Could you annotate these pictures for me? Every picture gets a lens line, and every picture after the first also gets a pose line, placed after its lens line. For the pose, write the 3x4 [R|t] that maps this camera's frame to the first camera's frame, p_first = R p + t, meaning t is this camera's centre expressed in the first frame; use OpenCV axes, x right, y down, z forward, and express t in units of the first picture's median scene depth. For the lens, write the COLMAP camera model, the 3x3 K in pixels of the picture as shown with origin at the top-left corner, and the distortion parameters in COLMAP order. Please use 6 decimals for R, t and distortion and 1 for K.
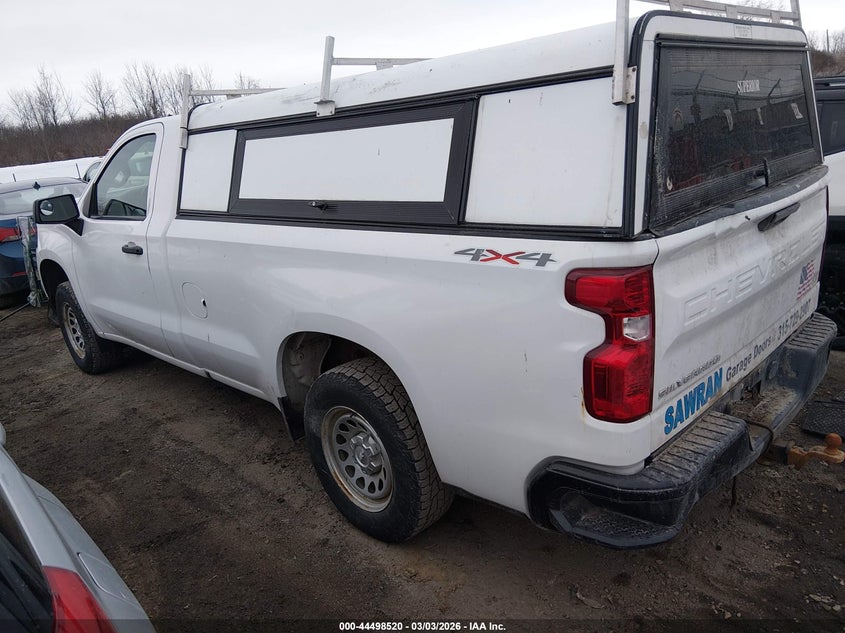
lens RADIAL K [[642.0, 0, 422.5], [0, 642.0, 316.5], [0, 0, 1]] dist [0.037589, -0.003425]
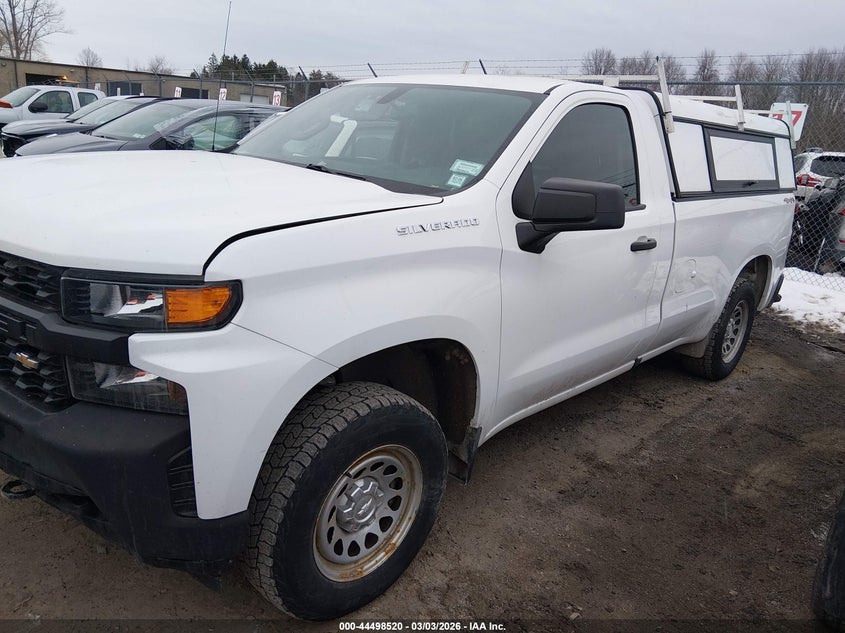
lens RADIAL K [[642.0, 0, 422.5], [0, 642.0, 316.5], [0, 0, 1]] dist [0.037589, -0.003425]
pose [[-0.034594, -0.182687, 0.982562, -1.540943], [0.214084, 0.958974, 0.185838, -0.278315], [-0.976202, 0.216780, 0.005936, 1.568789]]
